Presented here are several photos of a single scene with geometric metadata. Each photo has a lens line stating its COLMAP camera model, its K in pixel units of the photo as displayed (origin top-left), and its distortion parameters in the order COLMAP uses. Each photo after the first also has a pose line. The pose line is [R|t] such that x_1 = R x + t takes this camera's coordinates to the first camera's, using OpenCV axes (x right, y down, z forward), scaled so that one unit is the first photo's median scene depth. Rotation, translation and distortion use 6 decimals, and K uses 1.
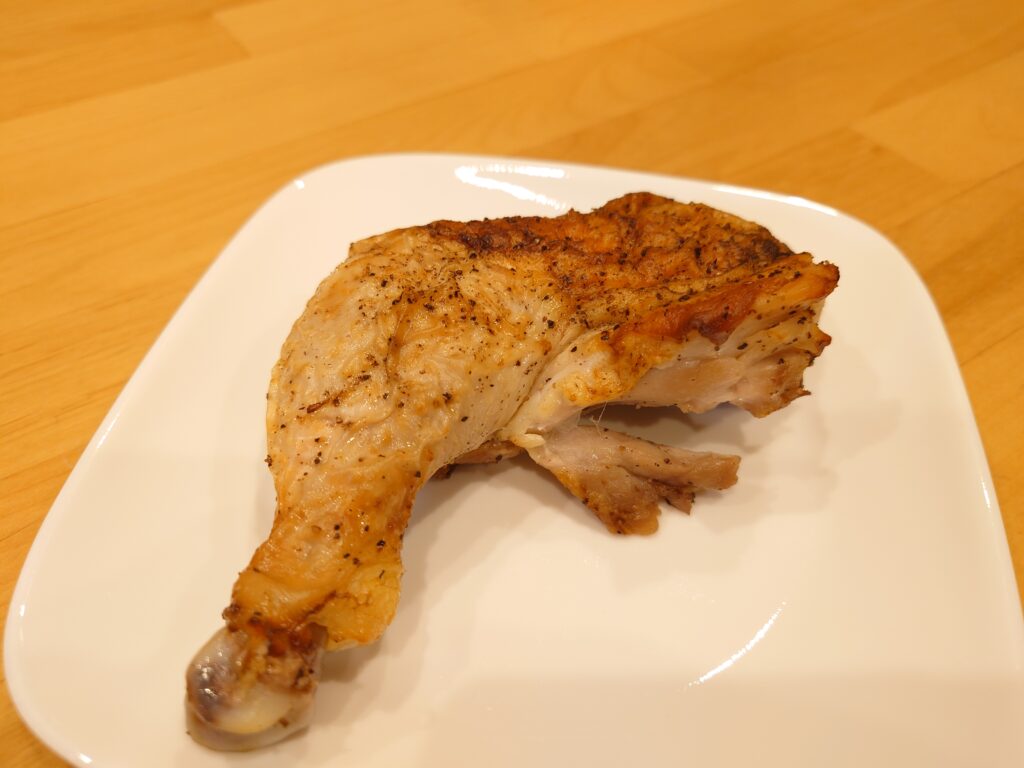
lens RADIAL K [[791.3, 0, 487.4], [0, 791.3, 388.3], [0, 0, 1]] dist [0.037409, -0.001944]
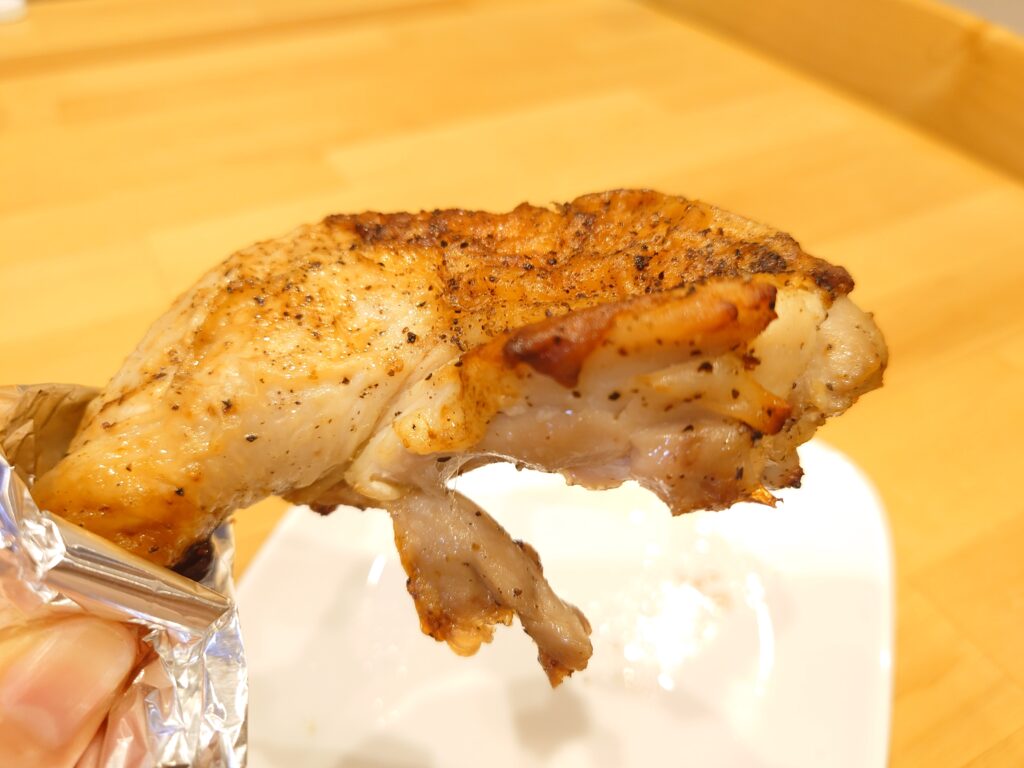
lens RADIAL K [[791.3, 0, 487.4], [0, 791.3, 388.3], [0, 0, 1]] dist [0.037409, -0.001944]
pose [[0.906373, 0.131232, -0.401580, 0.458963], [-0.155665, 0.987394, -0.028670, -0.023159], [0.392755, 0.088498, 0.915375, 0.340255]]
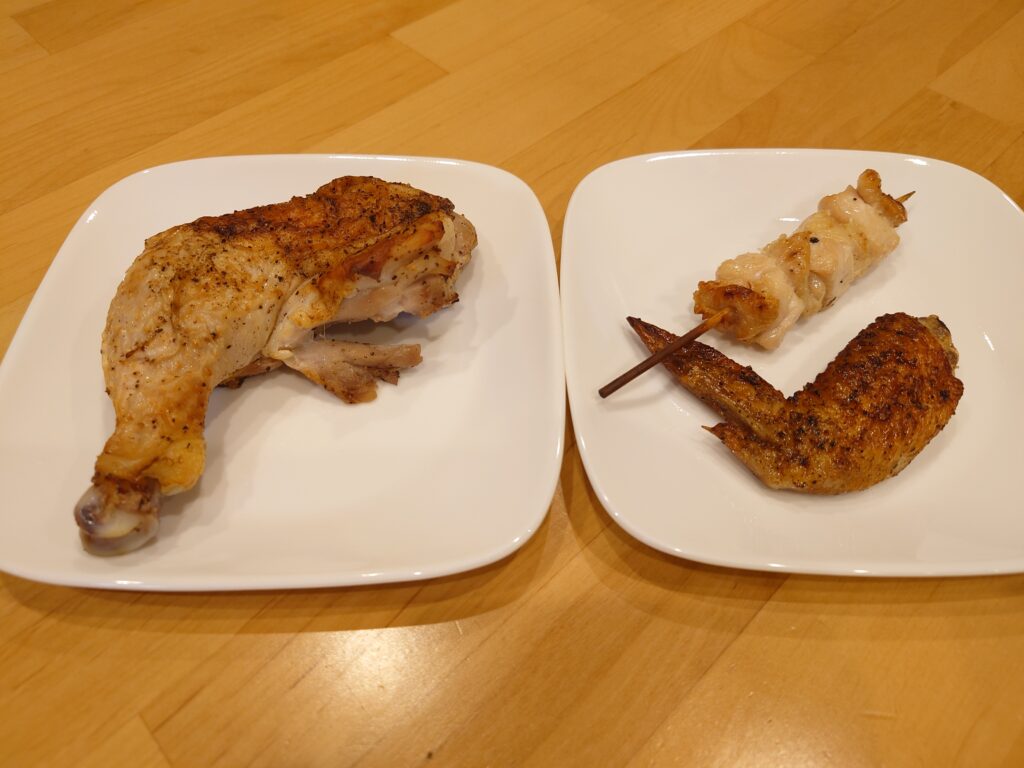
lens RADIAL K [[791.3, 0, 487.4], [0, 791.3, 388.3], [0, 0, 1]] dist [0.037409, -0.001944]
pose [[0.982255, -0.157557, 0.101738, 0.289977], [0.146467, 0.983237, 0.108596, 0.021522], [-0.117142, -0.091768, 0.988866, -0.627430]]
